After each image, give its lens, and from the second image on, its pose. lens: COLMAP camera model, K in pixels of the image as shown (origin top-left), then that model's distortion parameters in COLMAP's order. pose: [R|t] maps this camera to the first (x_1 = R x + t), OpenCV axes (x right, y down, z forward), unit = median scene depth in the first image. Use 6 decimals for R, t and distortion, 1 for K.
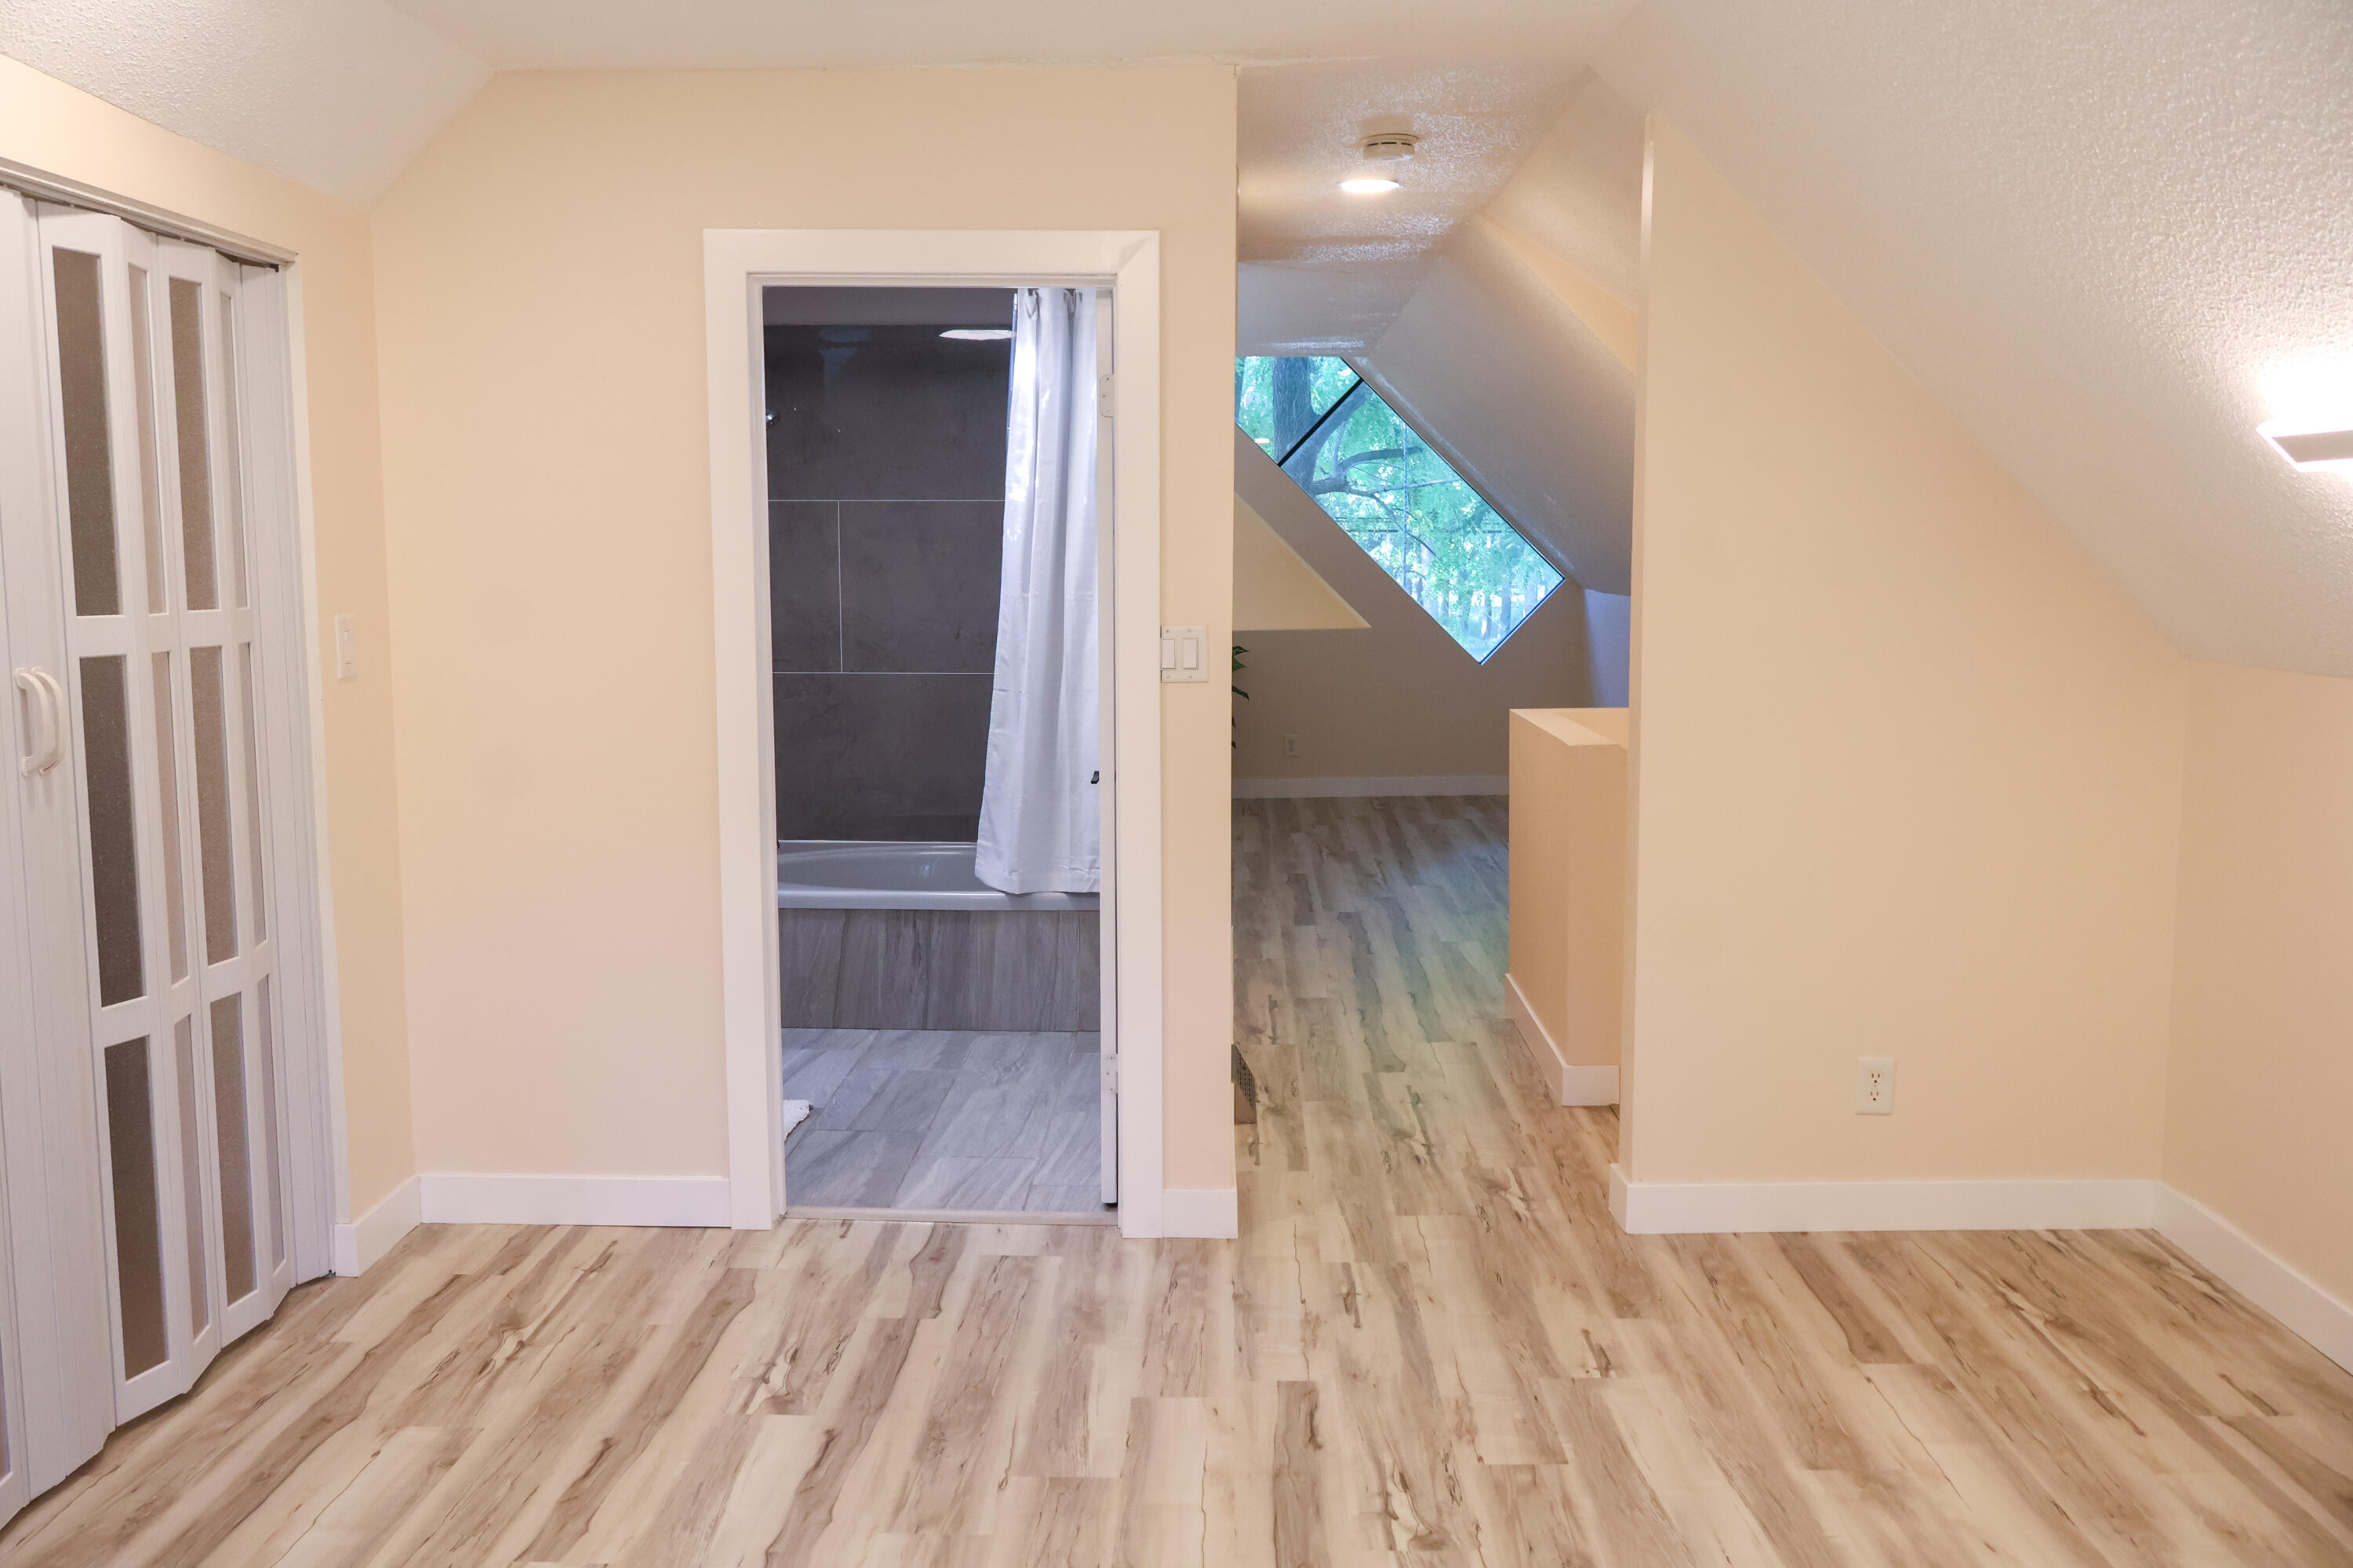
lens RADIAL K [[1937.5, 0, 1176.5], [0, 1937.5, 784.0], [0, 0, 1]] dist [0.003638, -0.002783]
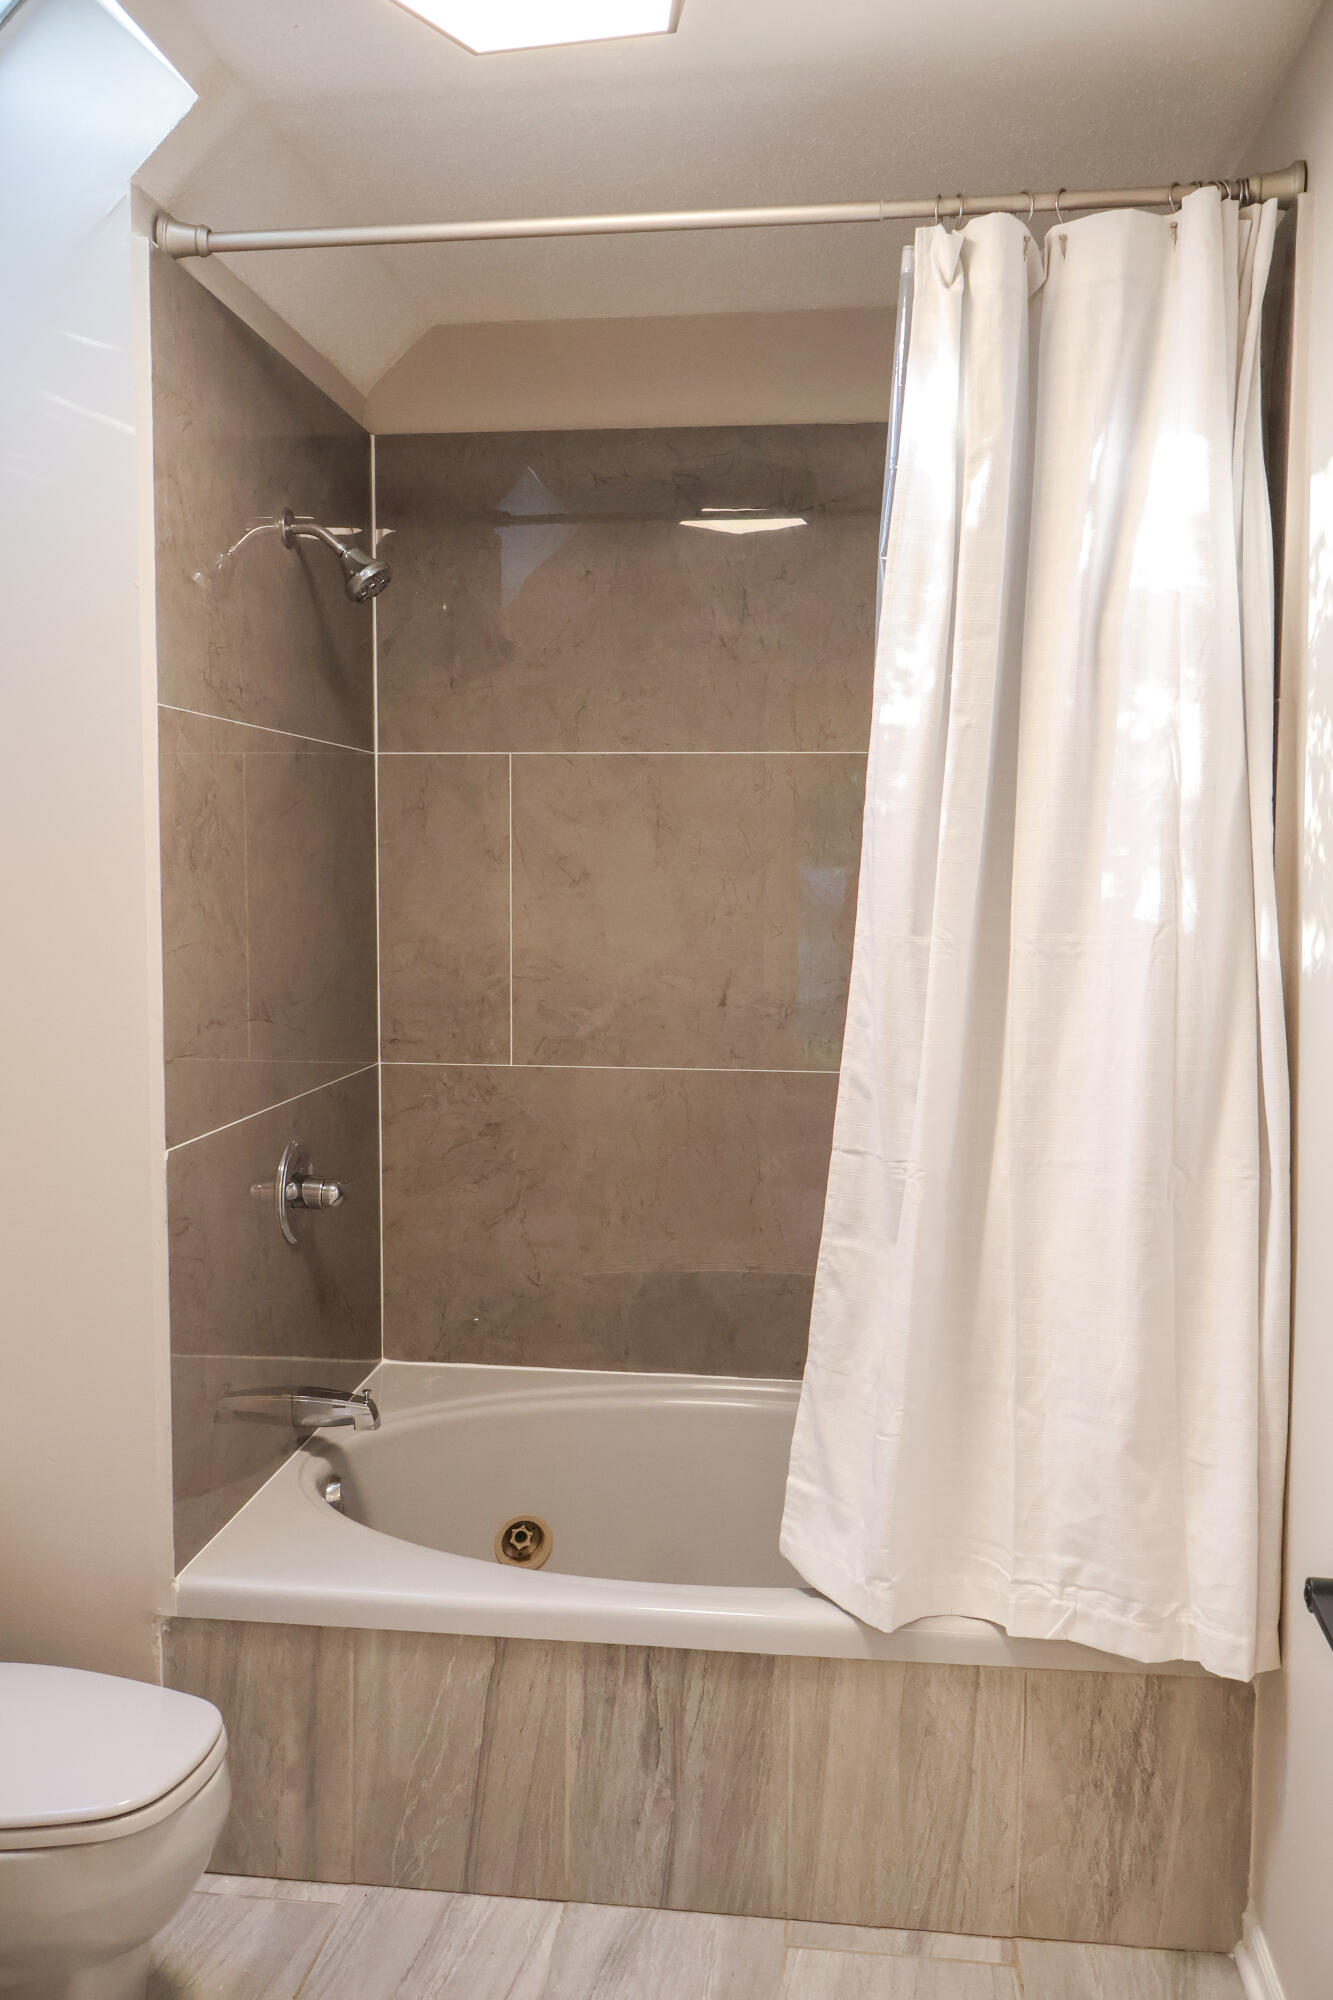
lens RADIAL K [[1646.8, 0, 666.5], [0, 1646.8, 1000.0], [0, 0, 1]] dist [0.003638, -0.002783]
pose [[0.995262, 0.013046, -0.096353, -0.096473], [-0.016585, 0.999213, -0.036023, -0.068797], [0.095807, 0.037450, 0.994695, 0.618778]]
